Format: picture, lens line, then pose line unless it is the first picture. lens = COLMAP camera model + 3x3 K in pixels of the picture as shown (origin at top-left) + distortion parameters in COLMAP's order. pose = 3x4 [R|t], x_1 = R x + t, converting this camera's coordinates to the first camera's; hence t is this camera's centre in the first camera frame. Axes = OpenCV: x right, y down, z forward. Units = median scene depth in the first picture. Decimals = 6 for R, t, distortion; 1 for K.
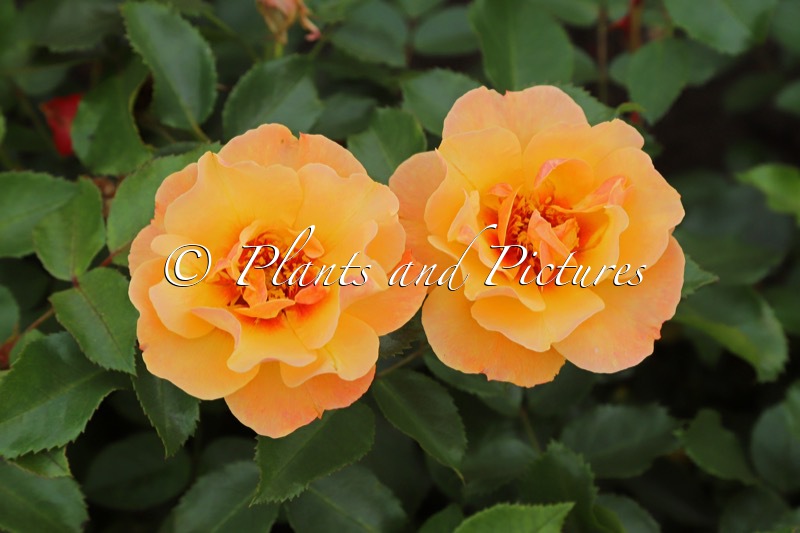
lens RADIAL K [[2349.6, 0, 400.9], [0, 2349.6, 265.1], [0, 0, 1]] dist [0.119308, 0.000000]
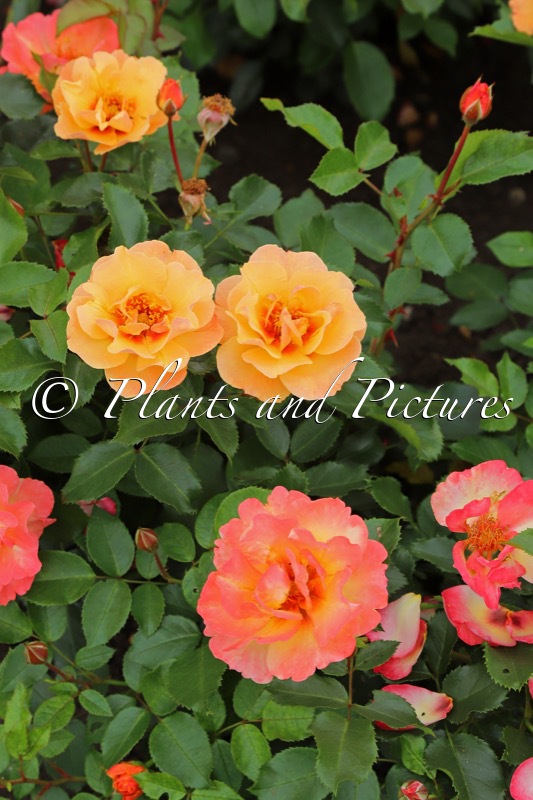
lens RADIAL K [[2391.5, 0, 265.8], [0, 2391.5, 400.9], [0, 0, 1]] dist [0.117794, 0.000000]
pose [[0.978245, 0.181513, -0.100449, 0.241357], [-0.192877, 0.974077, -0.118206, 0.271664], [0.076389, 0.135009, 0.987895, -0.865434]]
